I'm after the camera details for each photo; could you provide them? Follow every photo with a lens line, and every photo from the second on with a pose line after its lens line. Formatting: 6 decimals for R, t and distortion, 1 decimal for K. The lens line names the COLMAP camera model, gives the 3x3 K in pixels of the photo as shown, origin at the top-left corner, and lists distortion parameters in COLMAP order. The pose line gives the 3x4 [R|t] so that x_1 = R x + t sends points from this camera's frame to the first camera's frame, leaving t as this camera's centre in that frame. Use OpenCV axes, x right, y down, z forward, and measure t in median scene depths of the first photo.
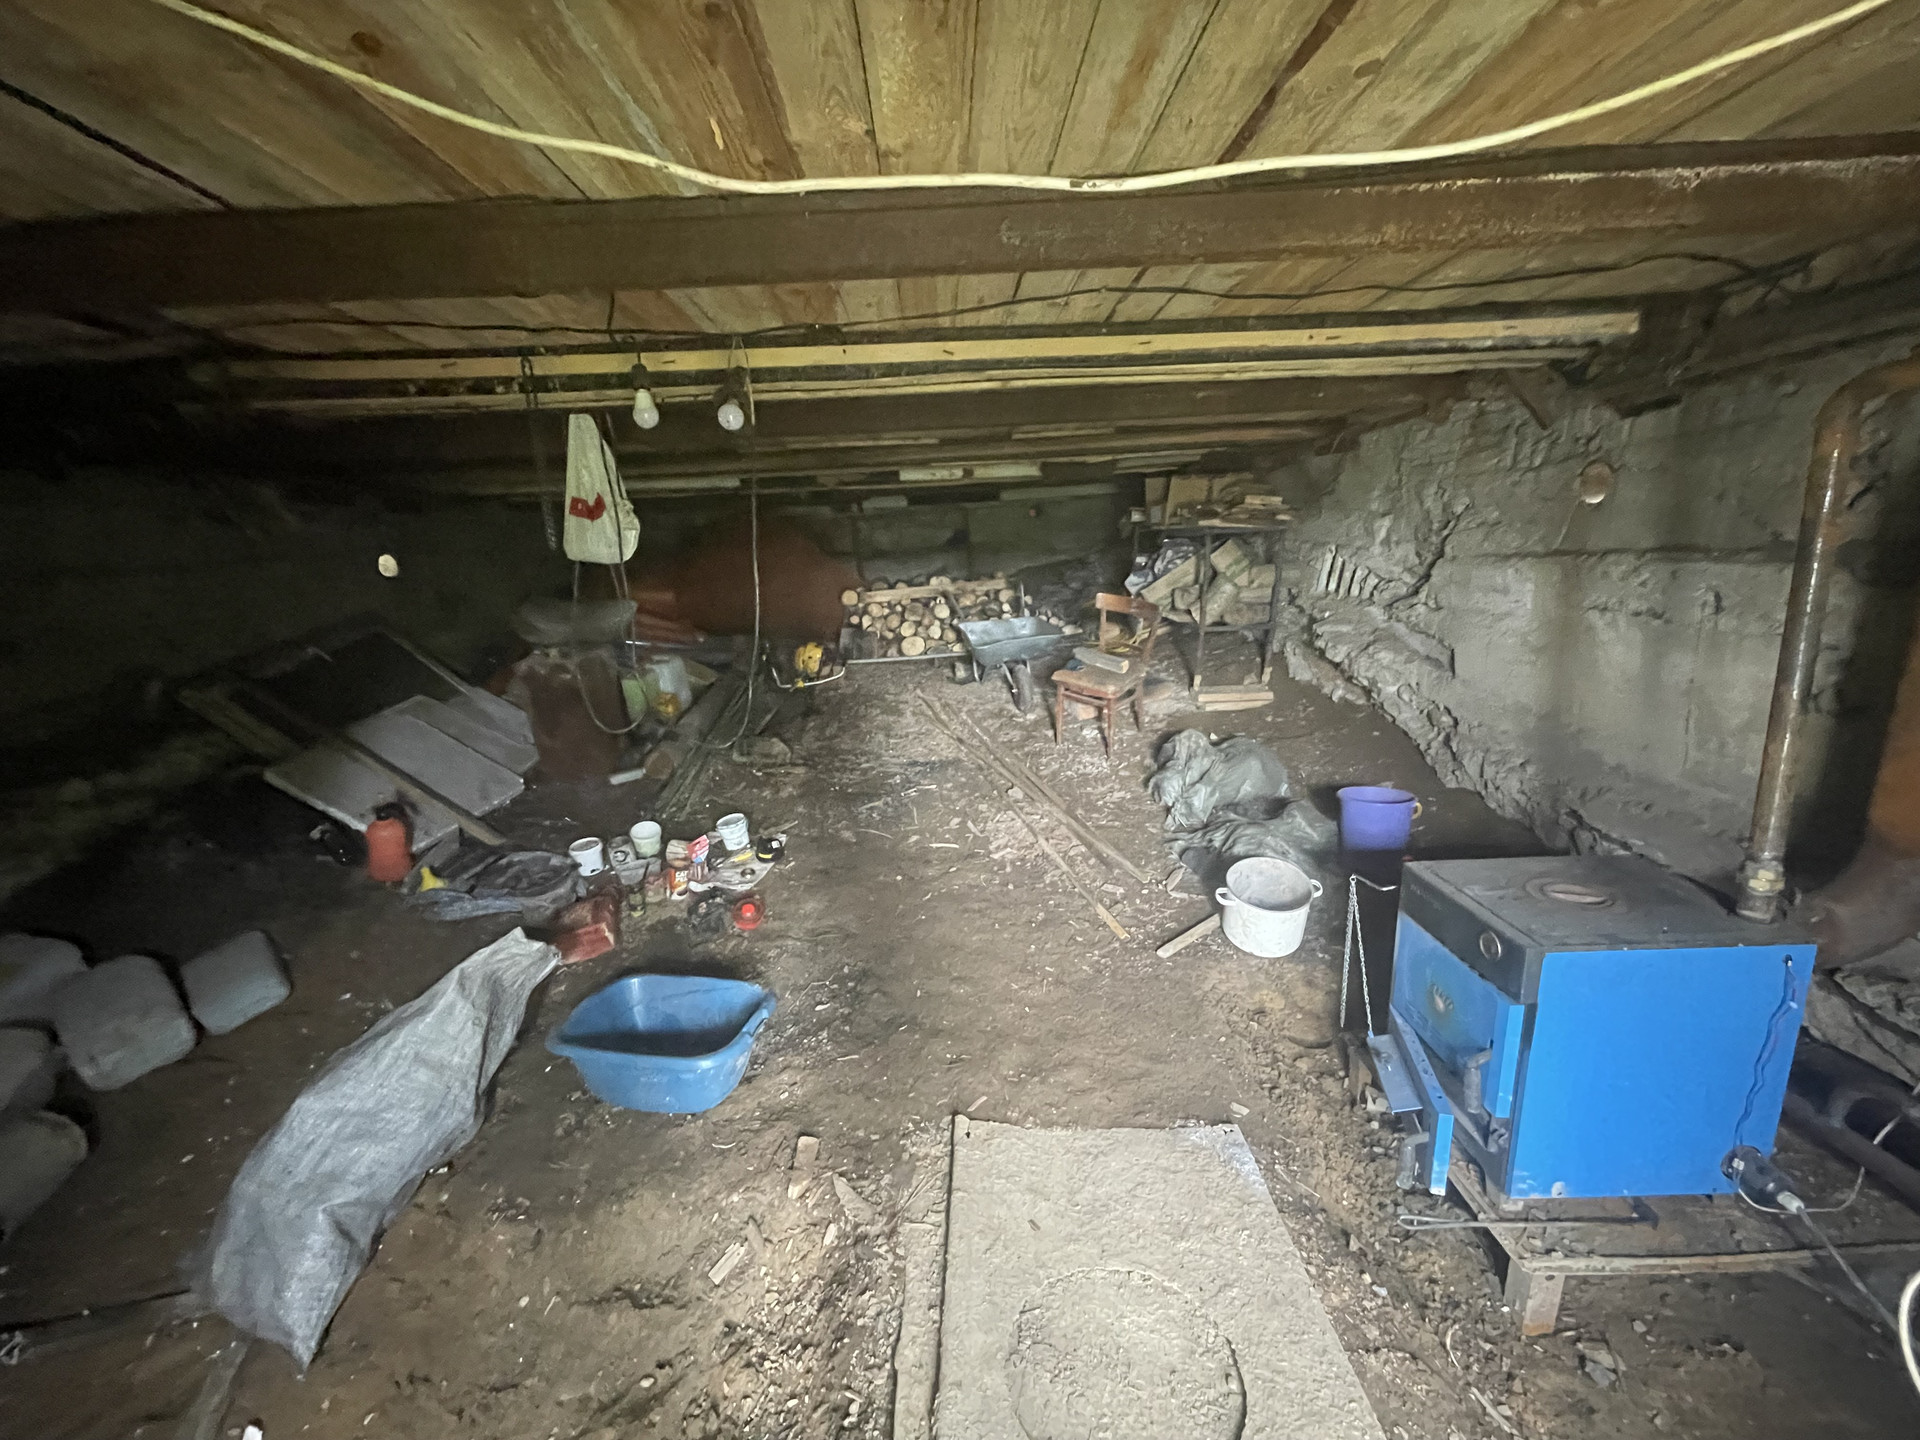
lens RADIAL K [[767.7, 0, 950.3], [0, 767.7, 725.2], [0, 0, 1]] dist [-0.006111, 0.002279]
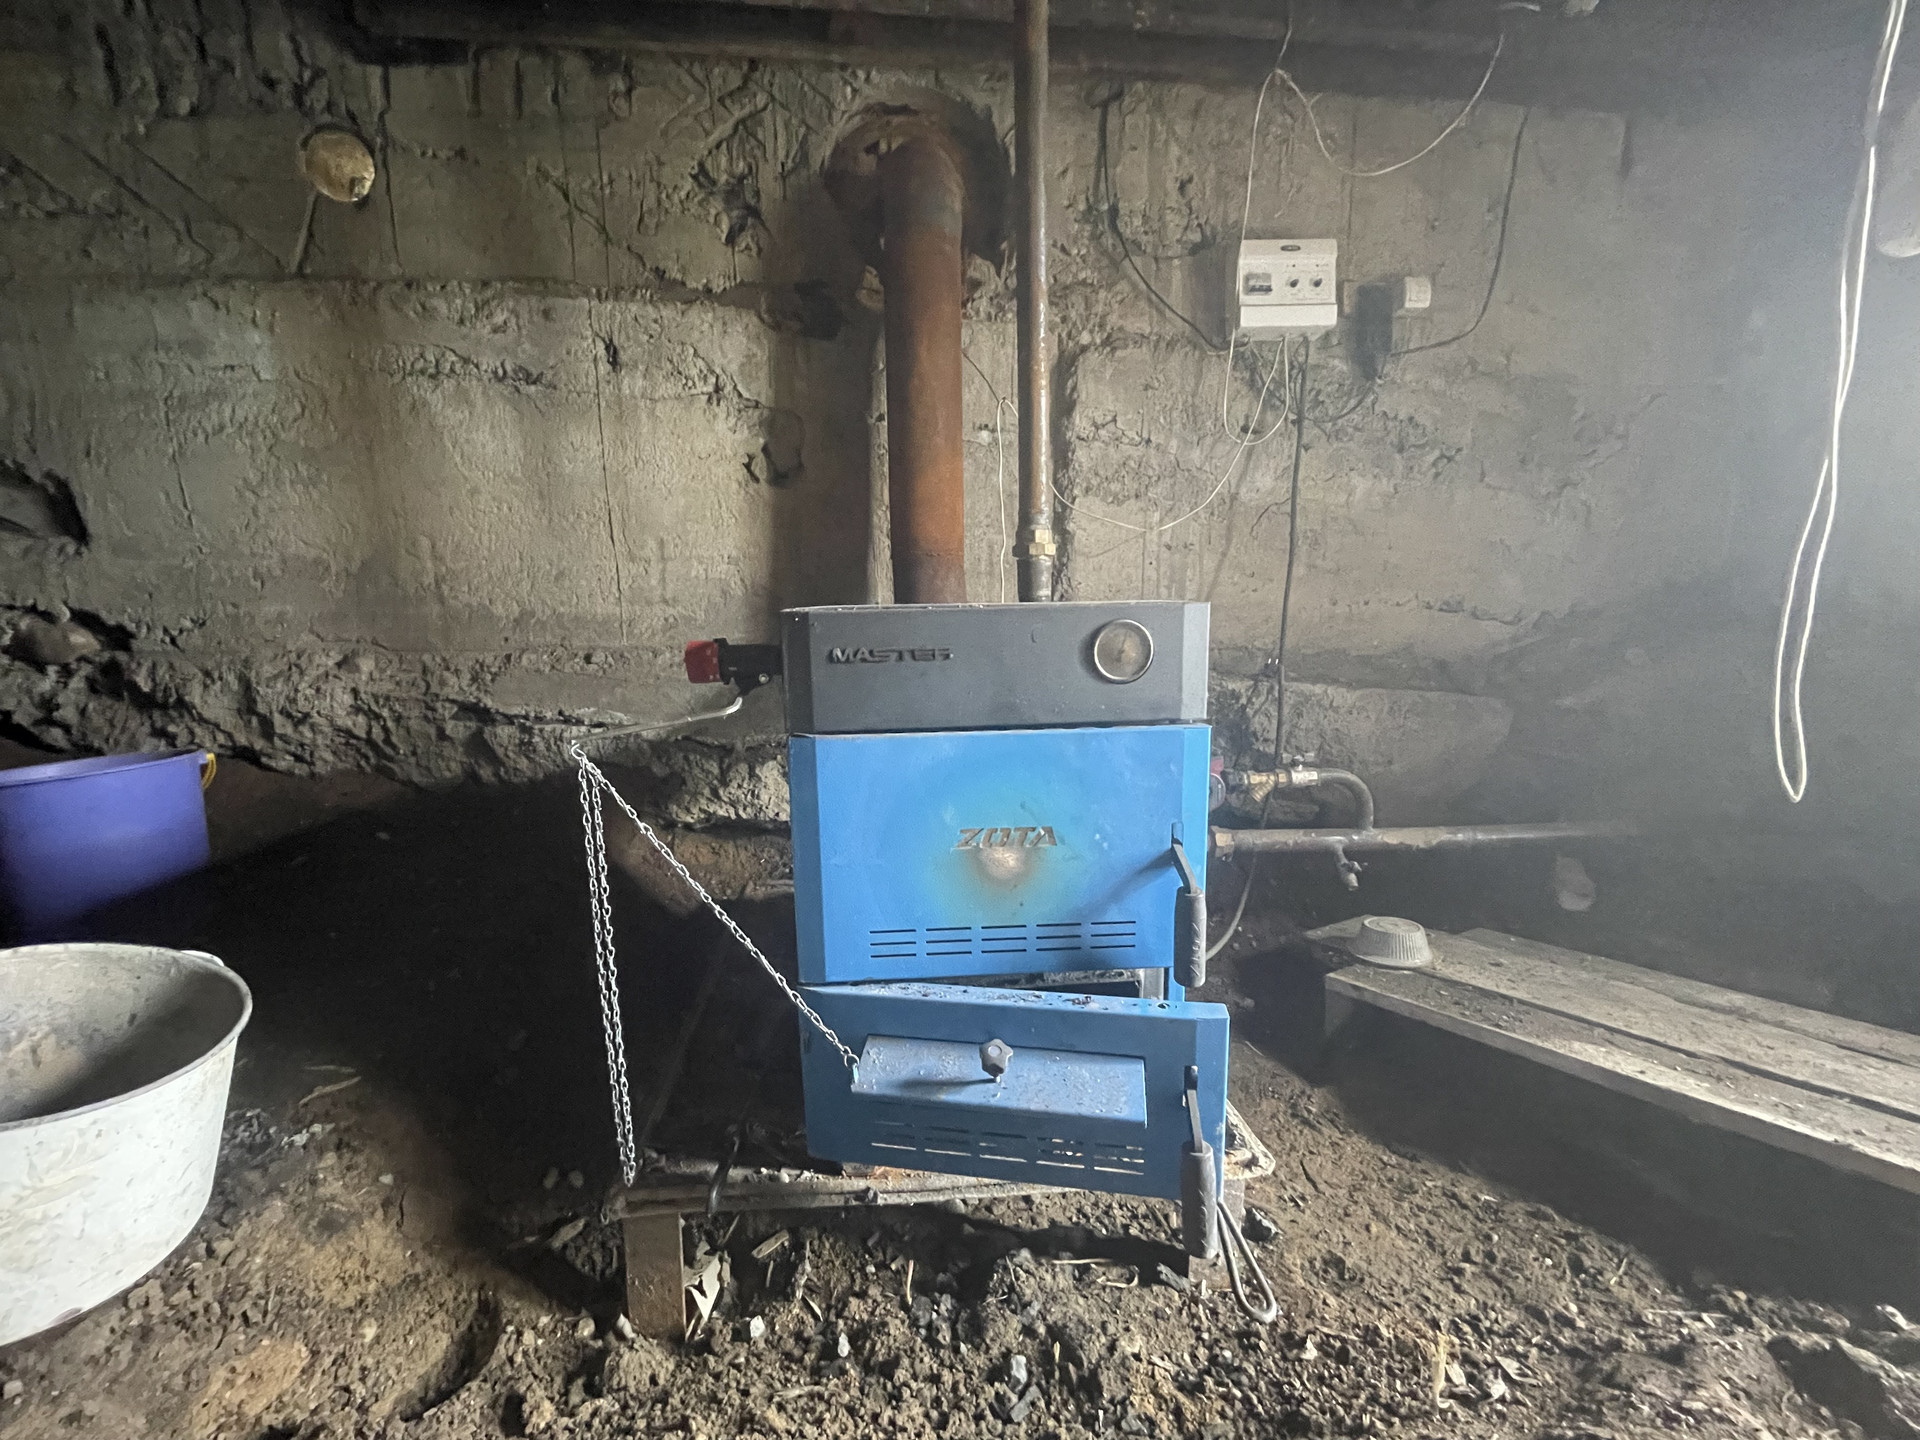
lens RADIAL K [[767.7, 0, 965.7], [0, 767.7, 729.6], [0, 0, 1]] dist [-0.006111, 0.002279]
pose [[-0.105342, -0.111113, 0.988209, 0.136466], [0.236328, 0.962471, 0.133411, 0.143674], [-0.965946, 0.247595, -0.075129, 0.651592]]
